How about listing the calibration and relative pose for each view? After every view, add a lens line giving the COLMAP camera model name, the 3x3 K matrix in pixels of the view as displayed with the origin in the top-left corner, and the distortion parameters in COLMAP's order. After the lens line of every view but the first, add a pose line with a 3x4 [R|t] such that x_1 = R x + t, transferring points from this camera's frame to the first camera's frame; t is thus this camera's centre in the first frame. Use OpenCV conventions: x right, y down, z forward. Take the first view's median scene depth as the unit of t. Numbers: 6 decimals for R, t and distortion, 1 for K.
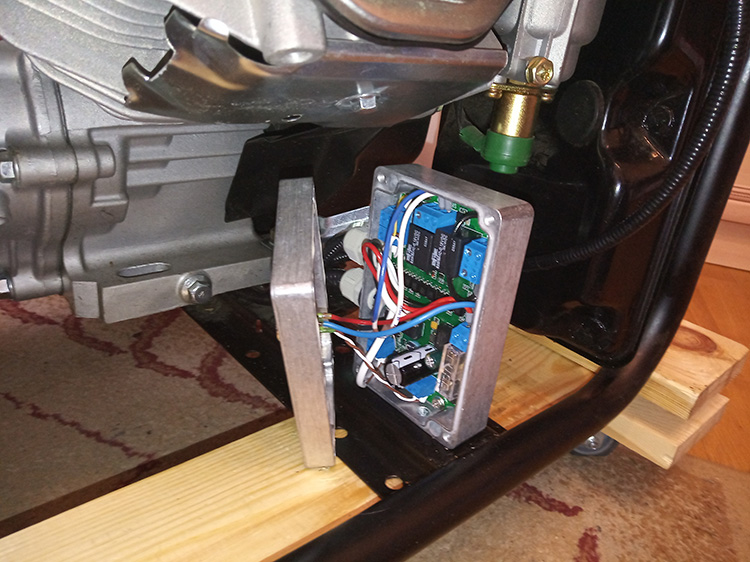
lens RADIAL K [[598.0, 0, 377.7], [0, 598.0, 278.1], [0, 0, 1]] dist [-0.047572, 0.020535]
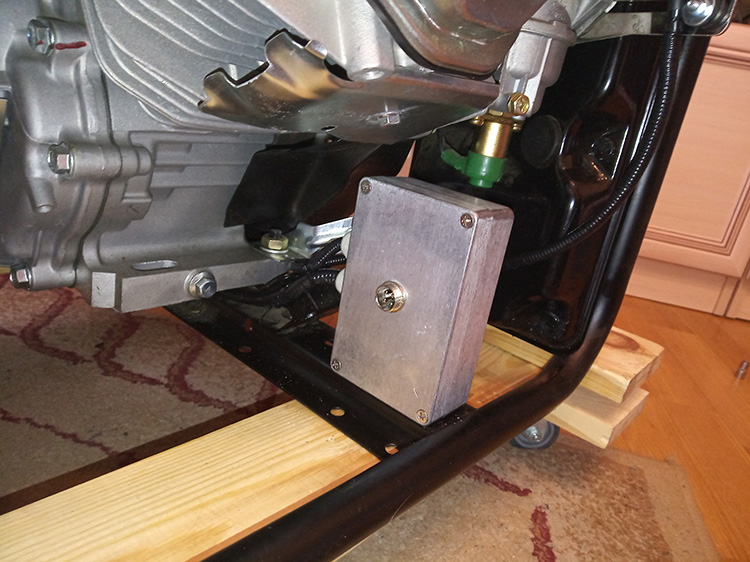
lens RADIAL K [[598.0, 0, 382.4], [0, 598.0, 279.2], [0, 0, 1]] dist [-0.047572, 0.020535]
pose [[0.988277, 0.016211, 0.151807, -0.157133], [-0.006498, 0.997912, -0.064259, 0.083064], [-0.152532, 0.062519, 0.986319, -0.139209]]
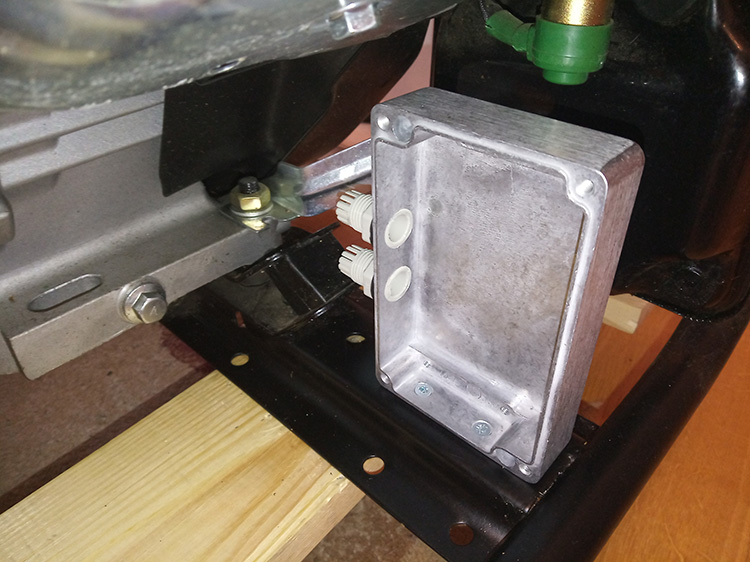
lens RADIAL K [[598.0, 0, 374.1], [0, 598.0, 278.9], [0, 0, 1]] dist [-0.047572, 0.020535]
pose [[0.987284, -0.158847, 0.006103, -0.031552], [0.154168, 0.966153, 0.206834, -0.127745], [-0.038752, -0.203263, 0.978357, 0.312198]]
